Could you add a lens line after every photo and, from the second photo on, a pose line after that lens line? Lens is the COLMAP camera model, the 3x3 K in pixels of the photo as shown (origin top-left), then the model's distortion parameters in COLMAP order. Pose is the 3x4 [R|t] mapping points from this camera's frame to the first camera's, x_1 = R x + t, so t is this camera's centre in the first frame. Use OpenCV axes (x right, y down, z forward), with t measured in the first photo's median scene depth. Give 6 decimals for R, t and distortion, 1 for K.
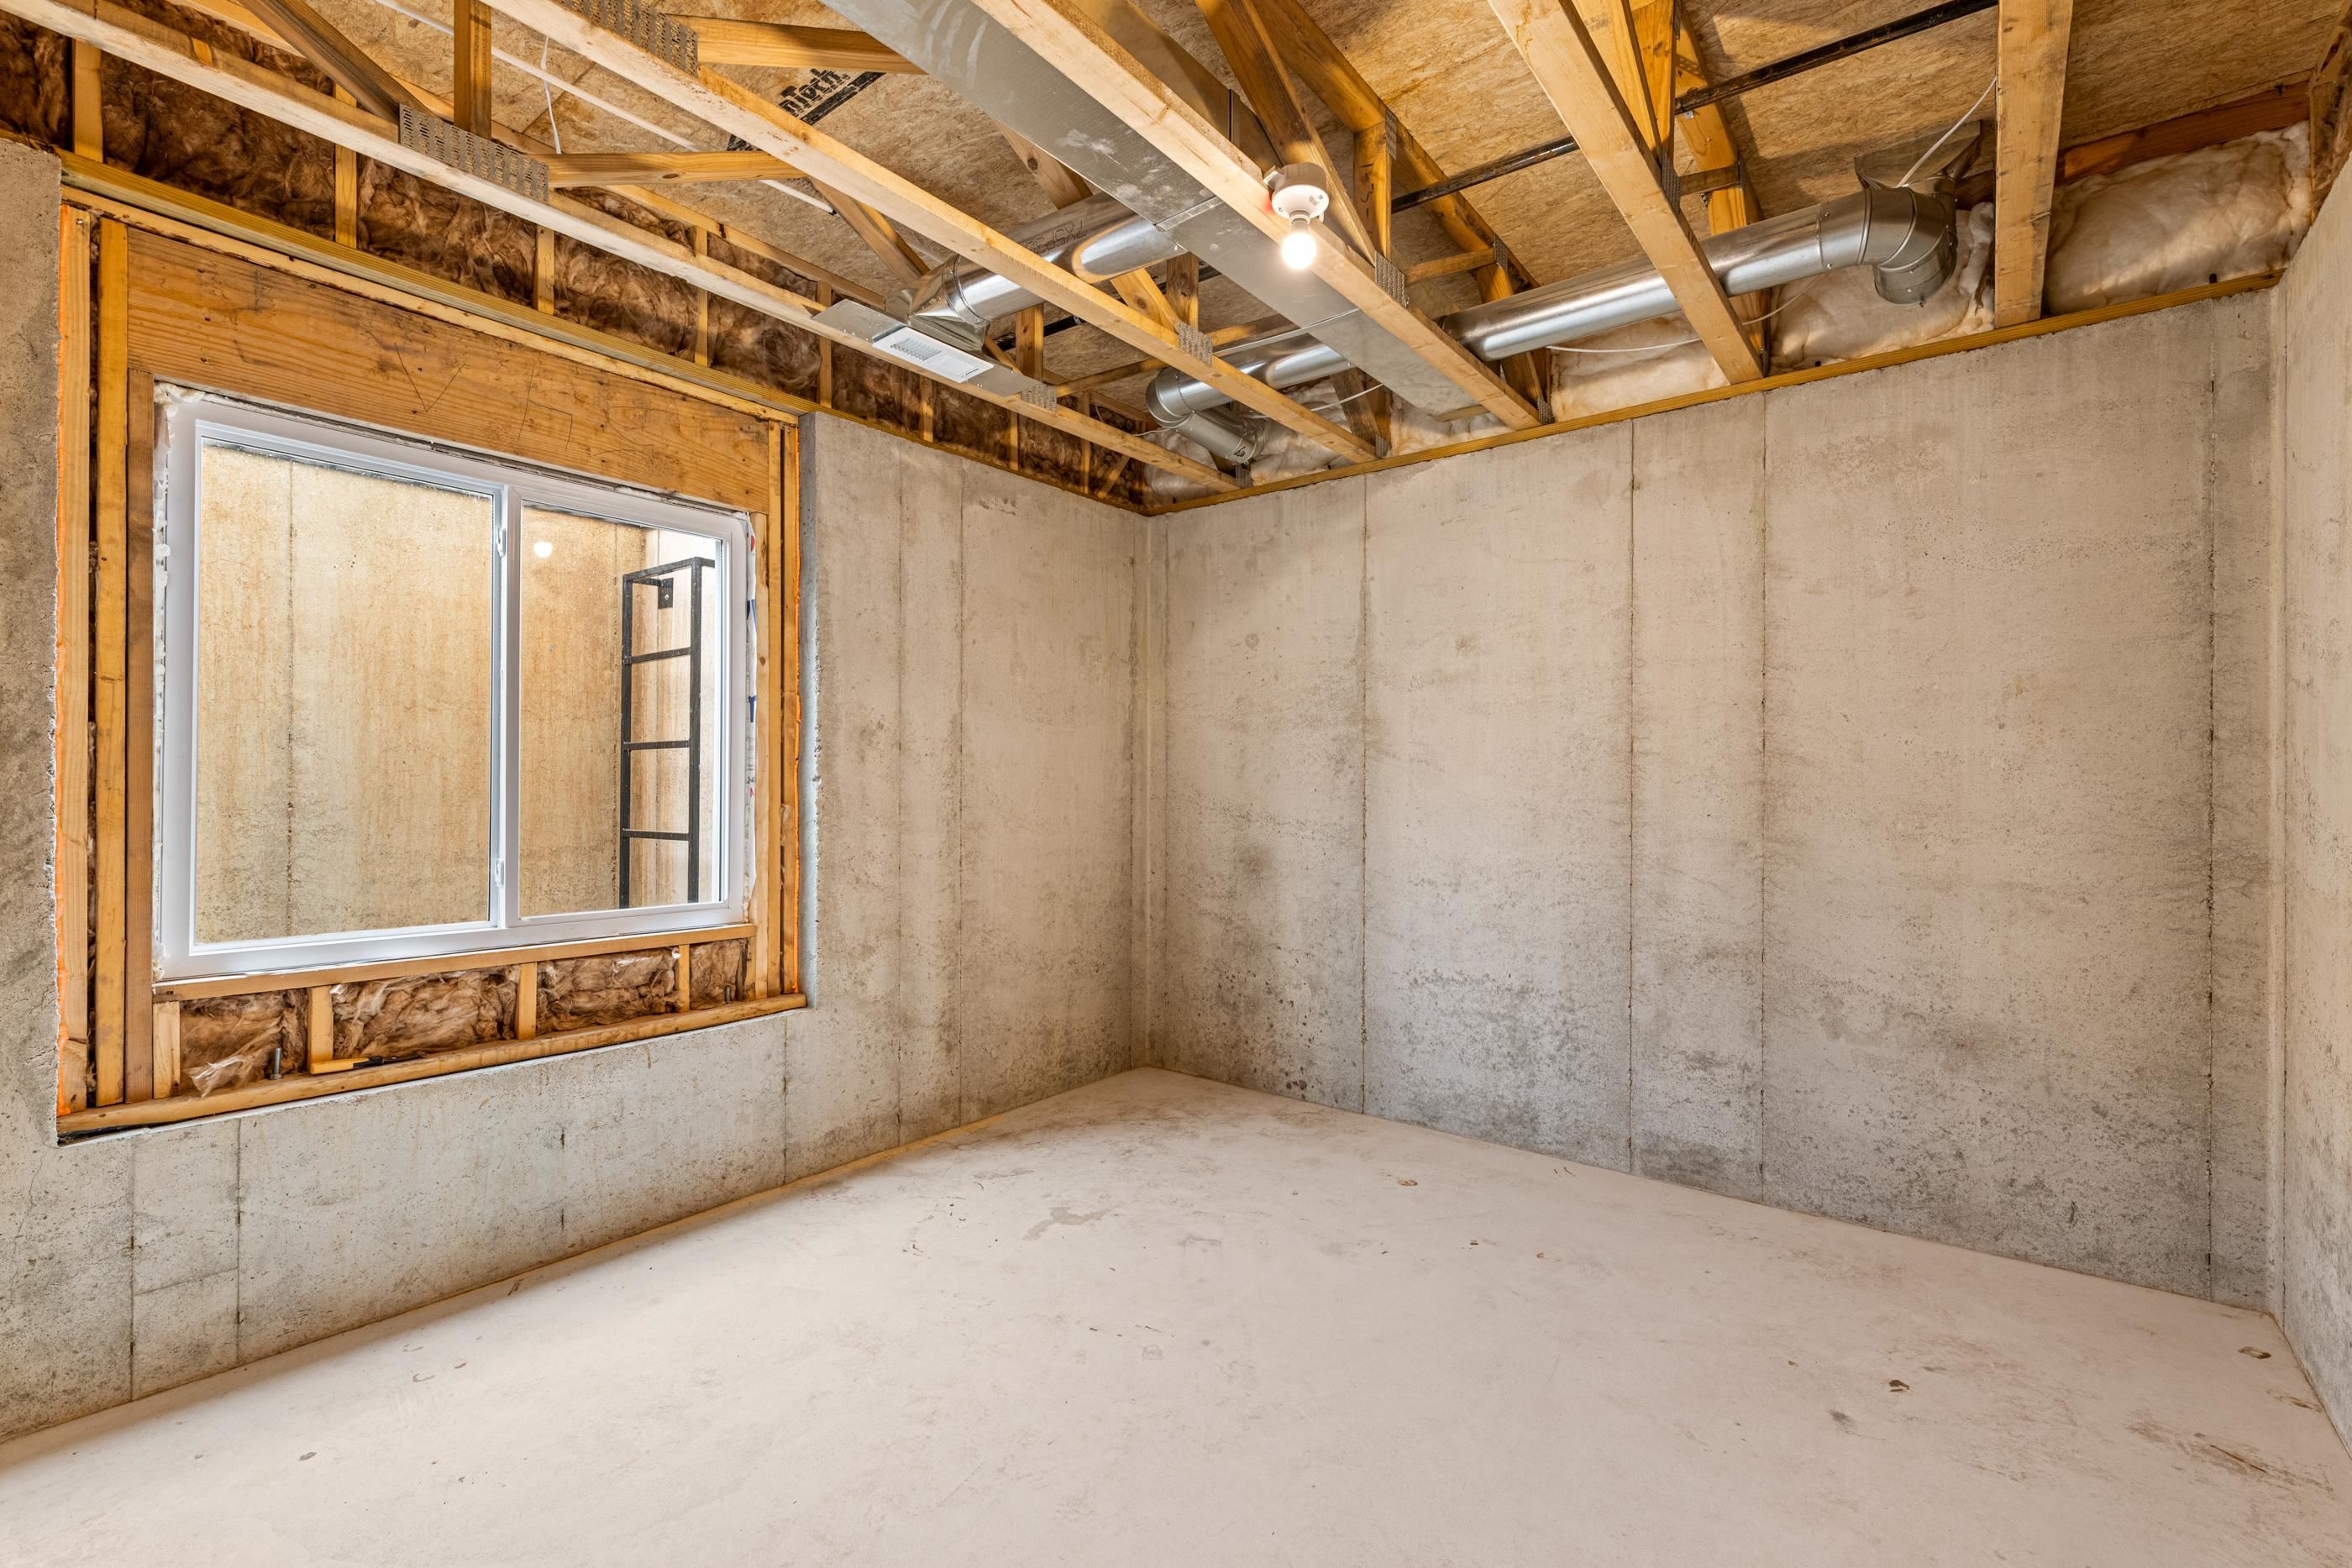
lens RADIAL K [[1020.1, 0, 1171.9], [0, 1020.1, 788.6], [0, 0, 1]] dist [-0.001312, 0.000524]
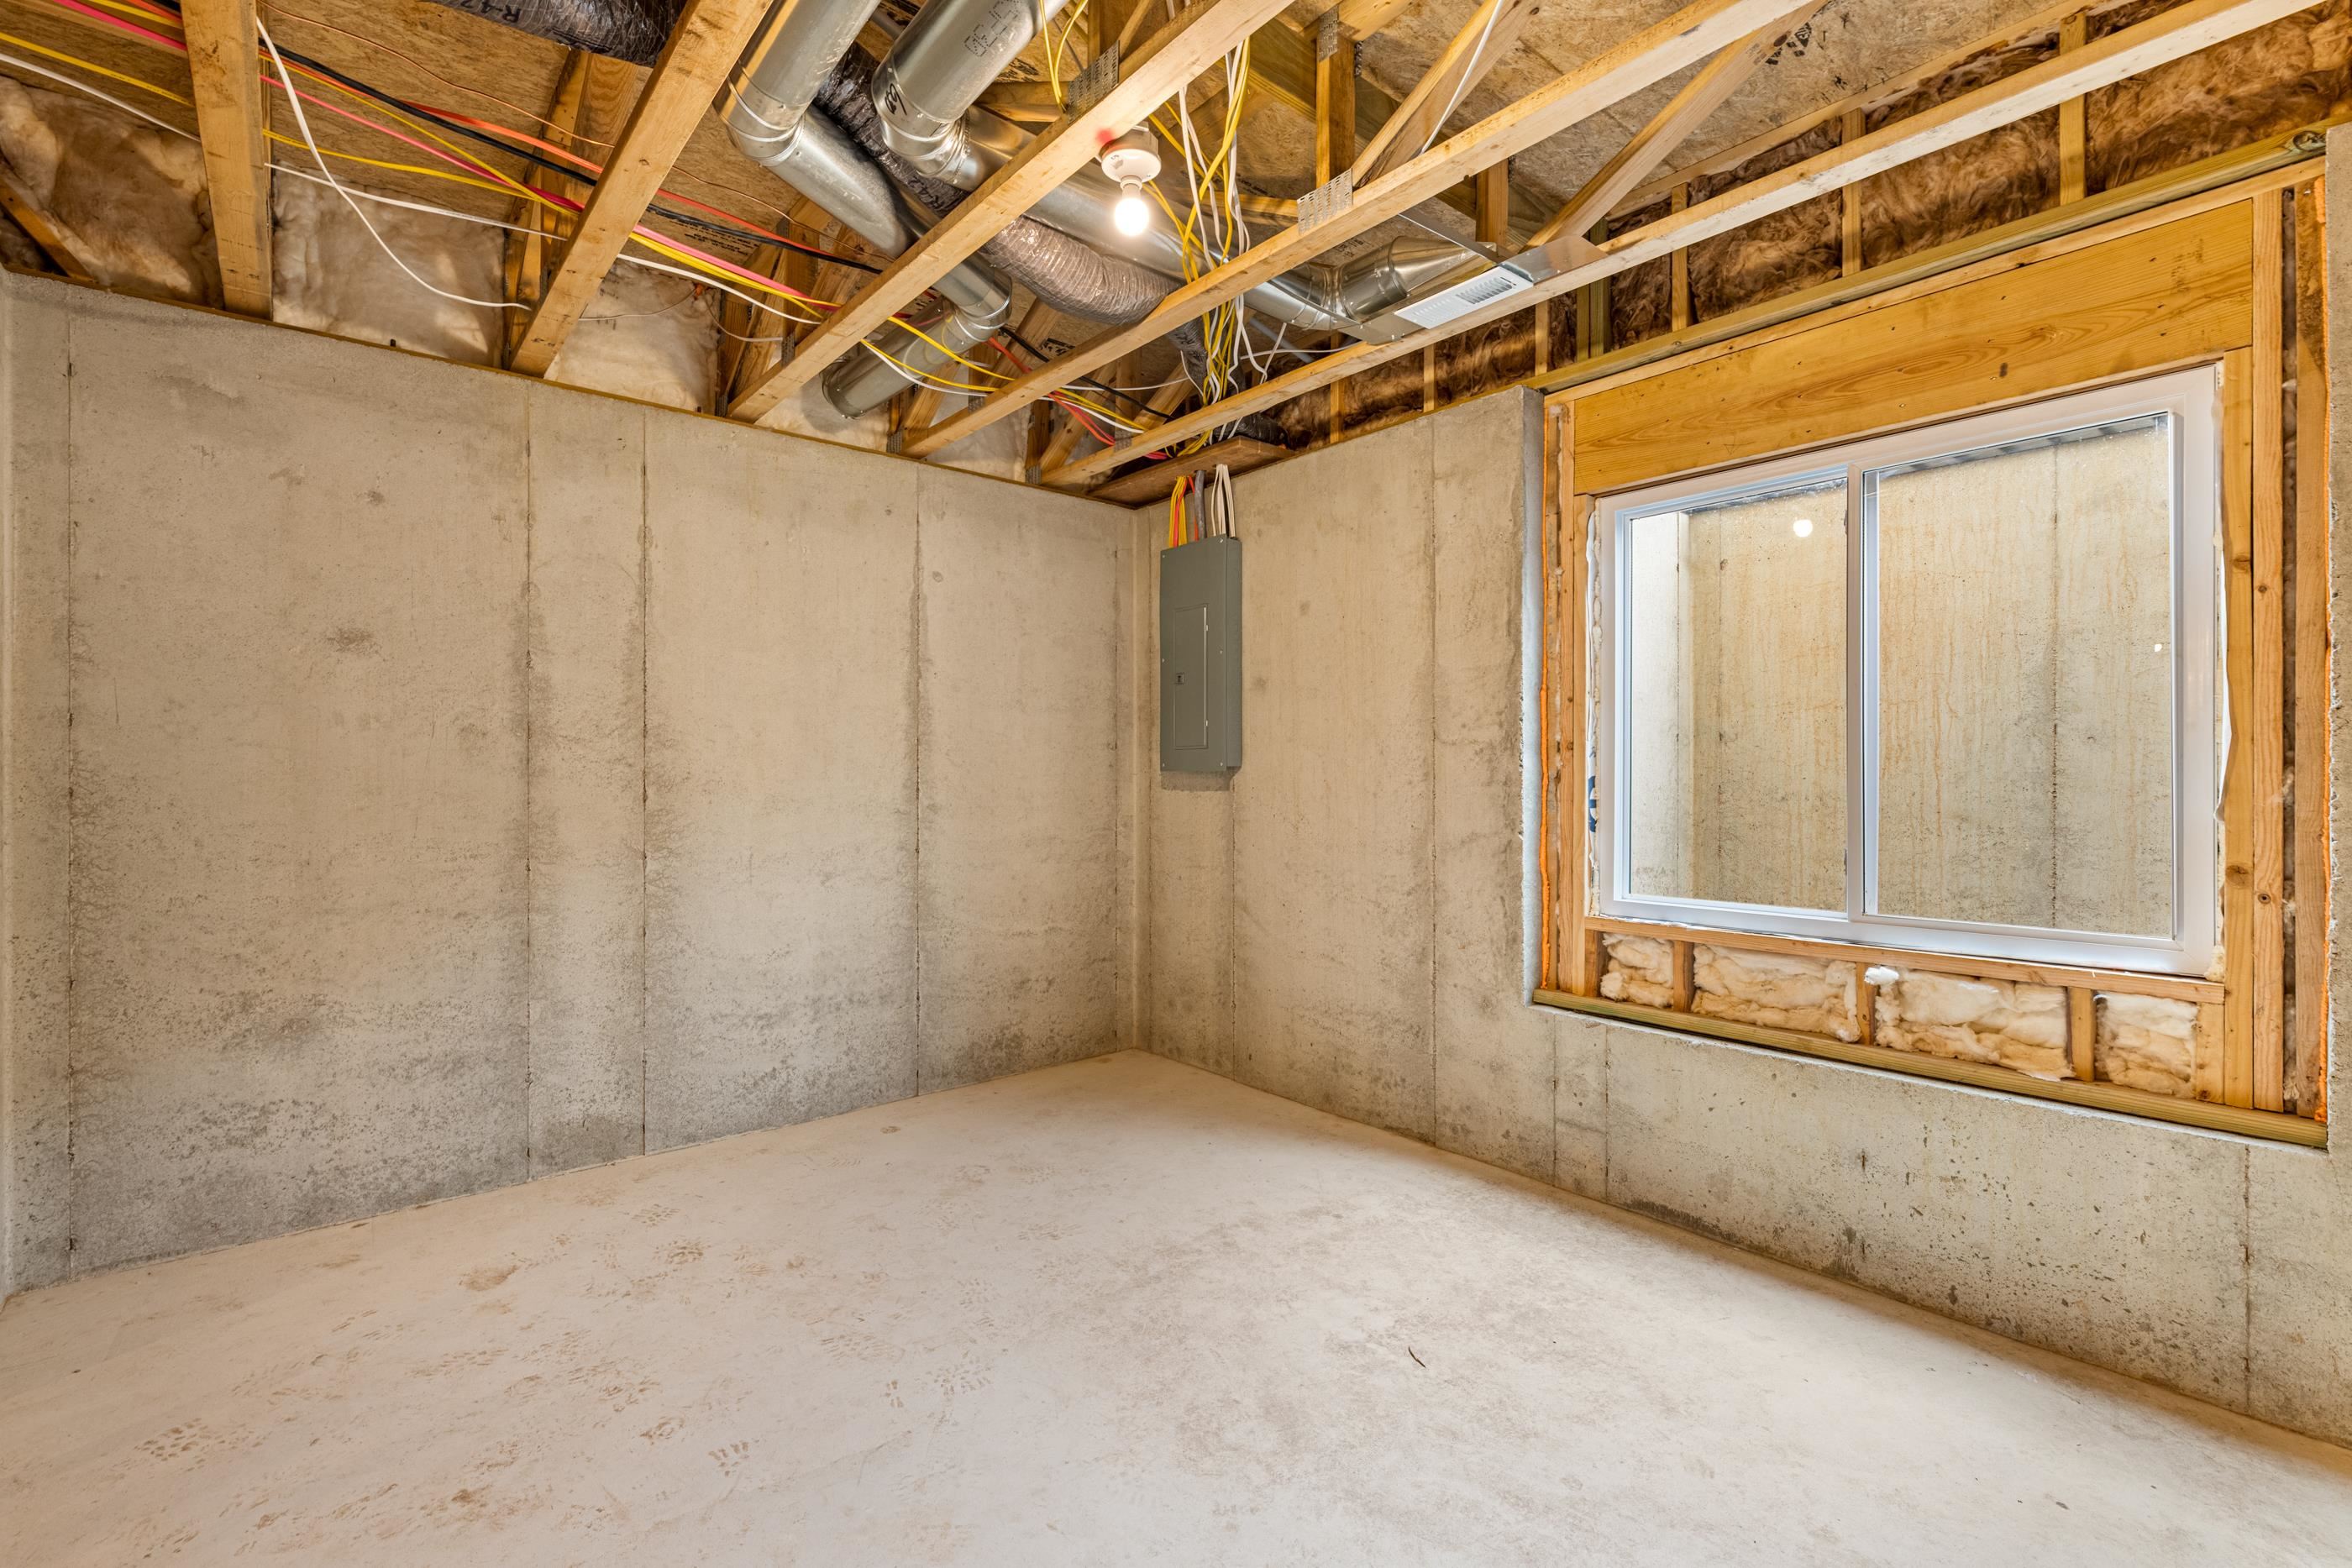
lens RADIAL K [[1020.1, 0, 1171.9], [0, 1020.1, 788.6], [0, 0, 1]] dist [-0.001312, 0.000524]
pose [[-0.214496, 0.003061, -0.976720, 0.486025], [0.002862, 0.999993, 0.002505, 0.001864], [0.976721, -0.002258, -0.214503, 0.641394]]
